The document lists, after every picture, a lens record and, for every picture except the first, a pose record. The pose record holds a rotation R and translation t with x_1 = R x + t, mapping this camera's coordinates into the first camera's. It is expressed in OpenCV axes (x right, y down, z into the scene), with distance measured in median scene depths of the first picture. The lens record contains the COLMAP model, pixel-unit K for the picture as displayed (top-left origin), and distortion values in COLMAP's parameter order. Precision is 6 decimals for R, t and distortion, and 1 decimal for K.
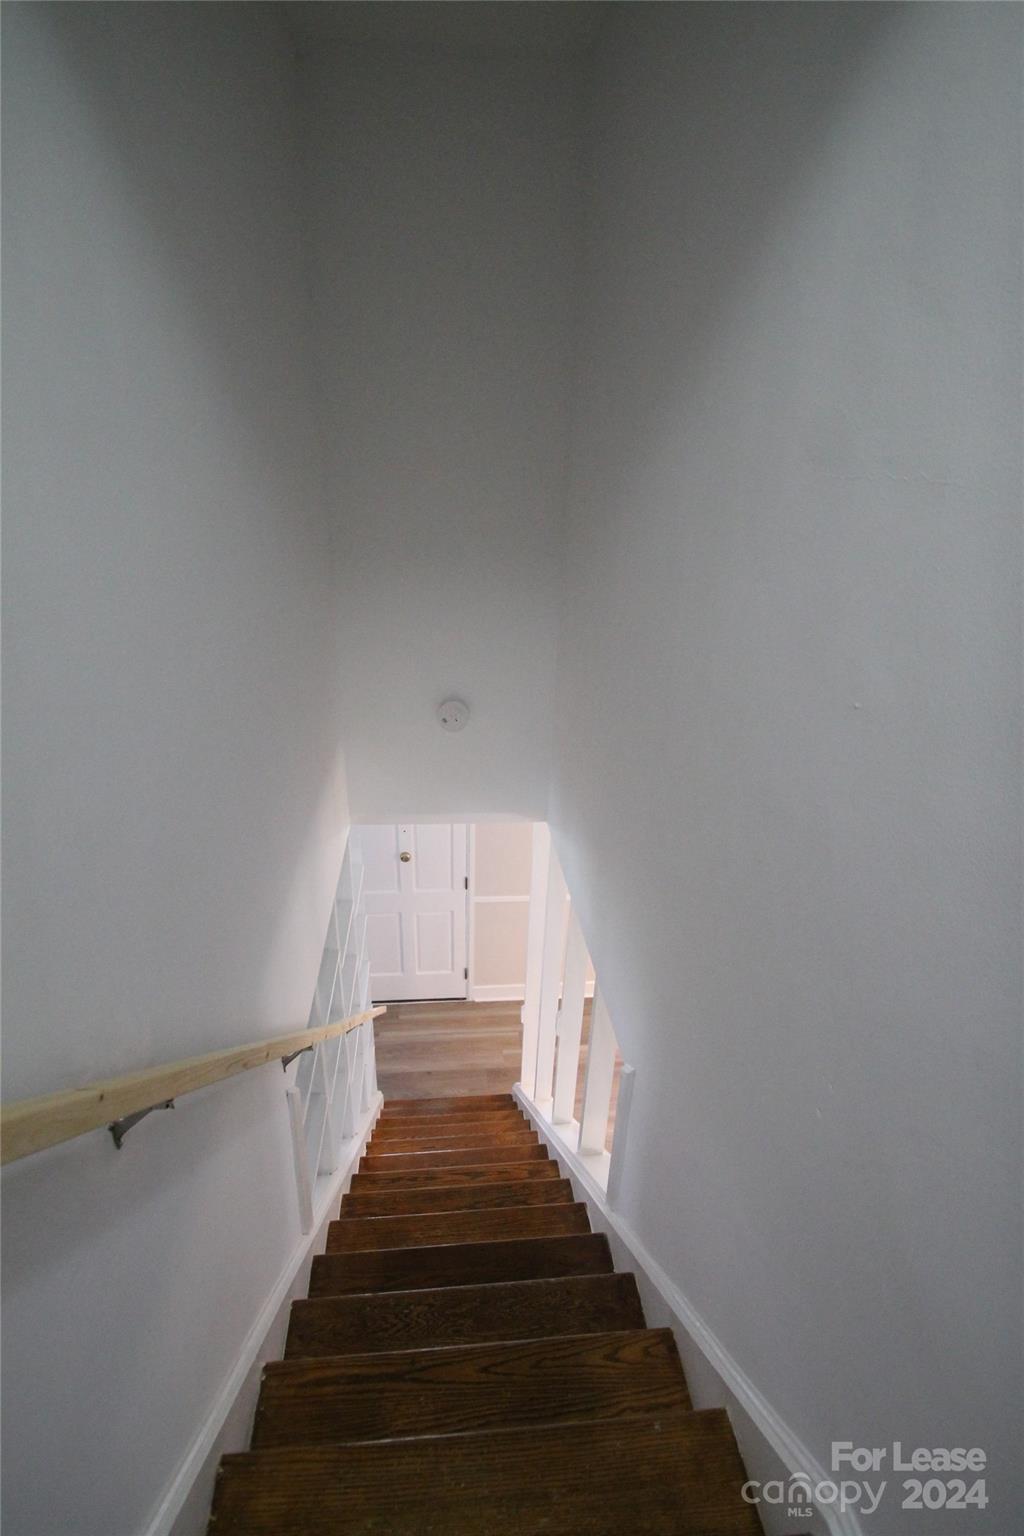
lens RADIAL K [[722.1, 0, 508.5], [0, 722.1, 789.4], [0, 0, 1]] dist [0.019894, -0.021483]
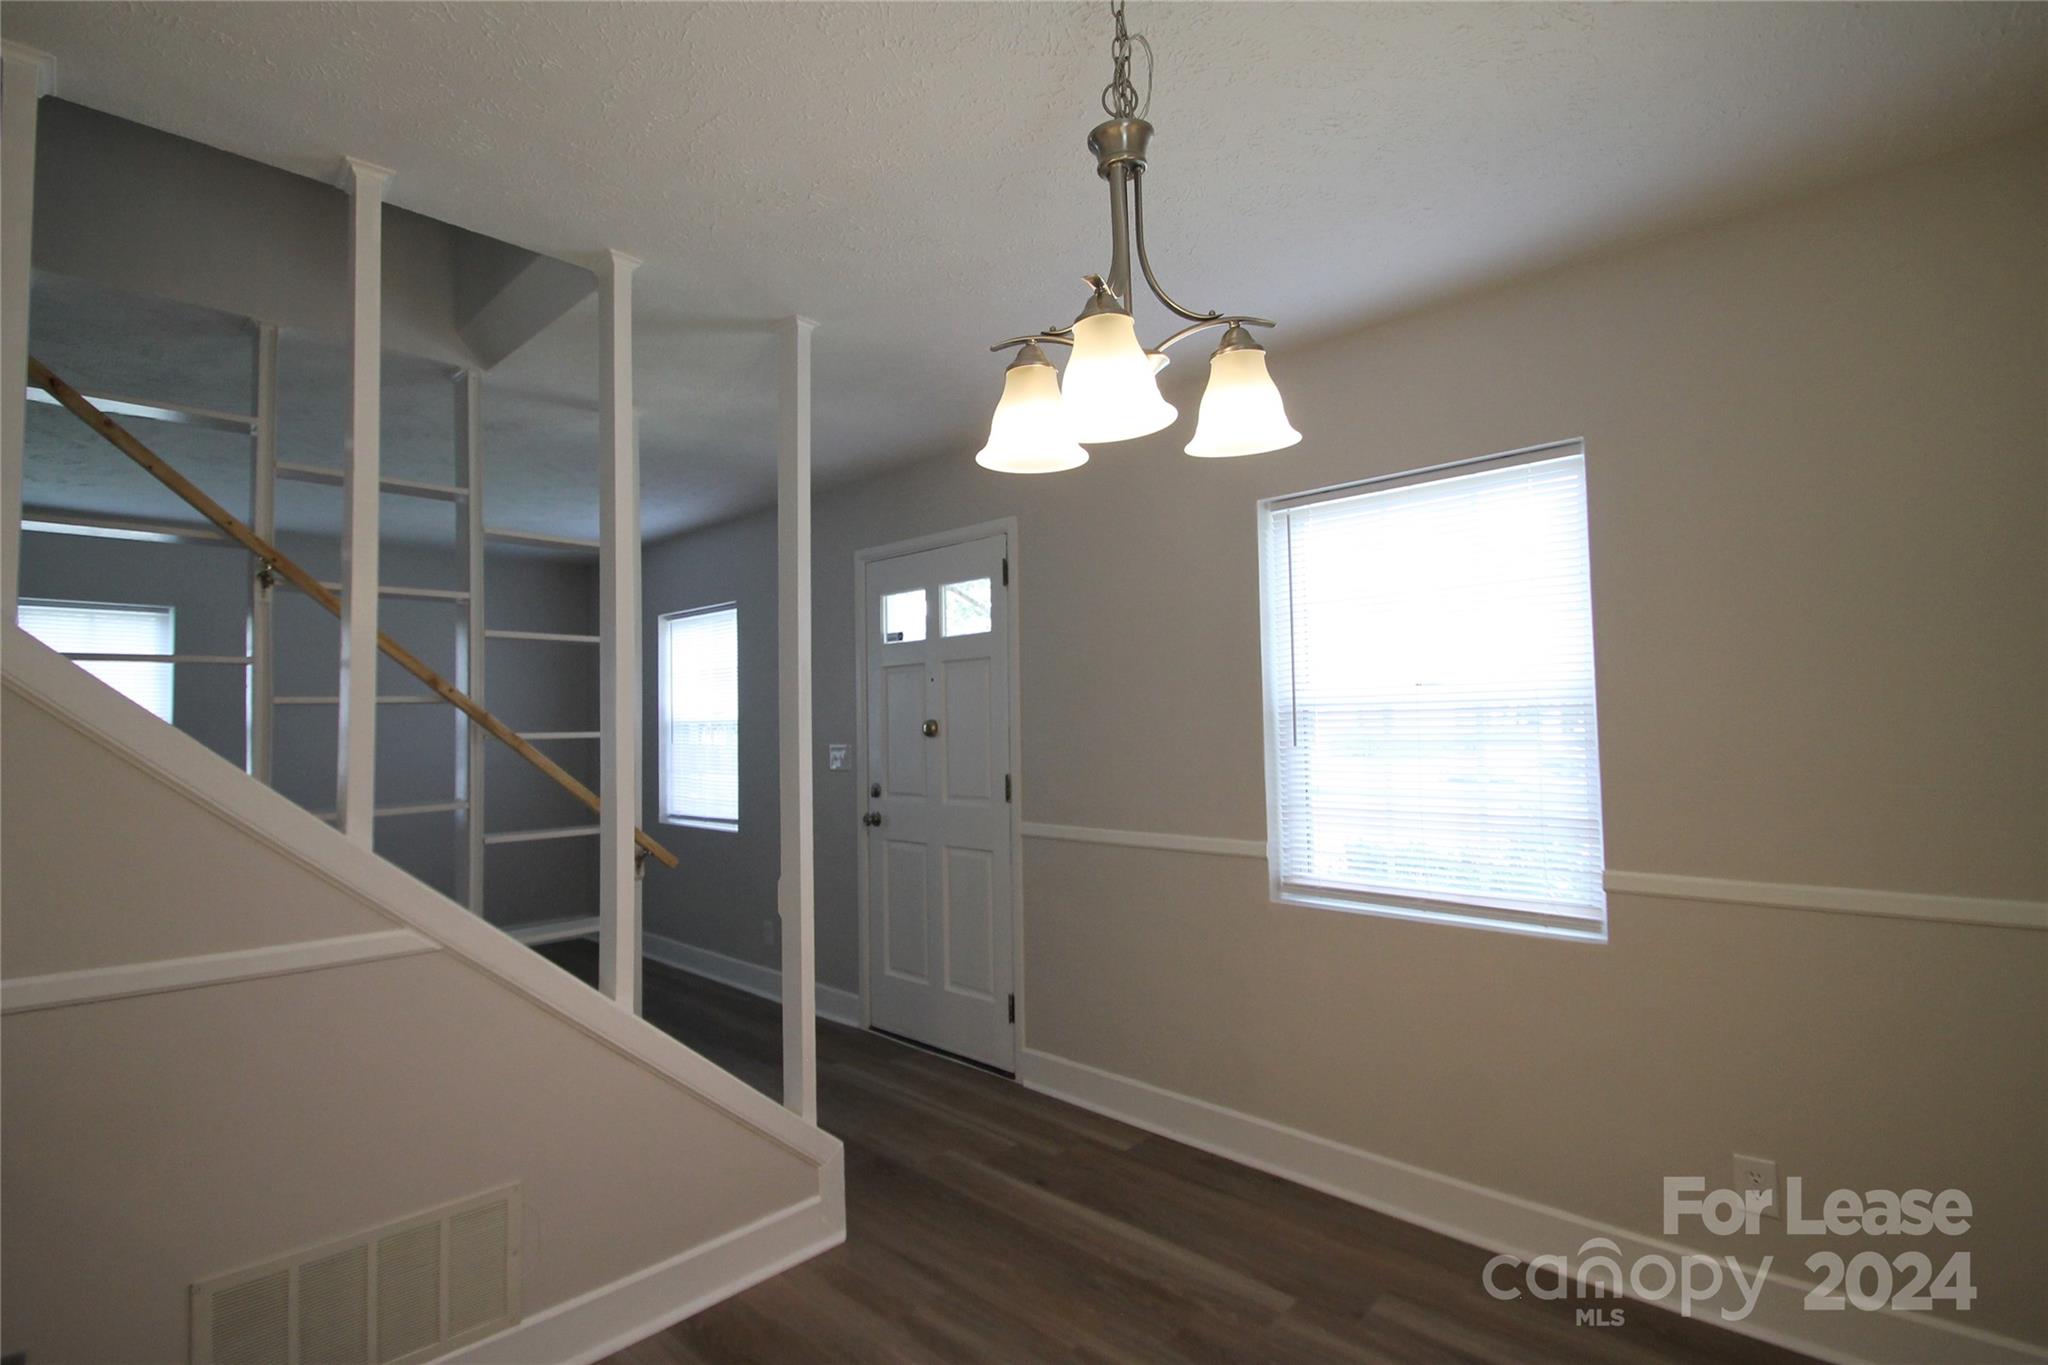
lens RADIAL K [[962.8, 0, 1005.8], [0, 962.8, 687.0], [0, 0, 1]] dist [0.019894, -0.021483]
pose [[0.645109, -0.070067, -0.760871, 0.458698], [-0.284031, 0.902442, -0.323921, 0.282129], [0.709338, 0.425075, 0.562272, 0.569859]]
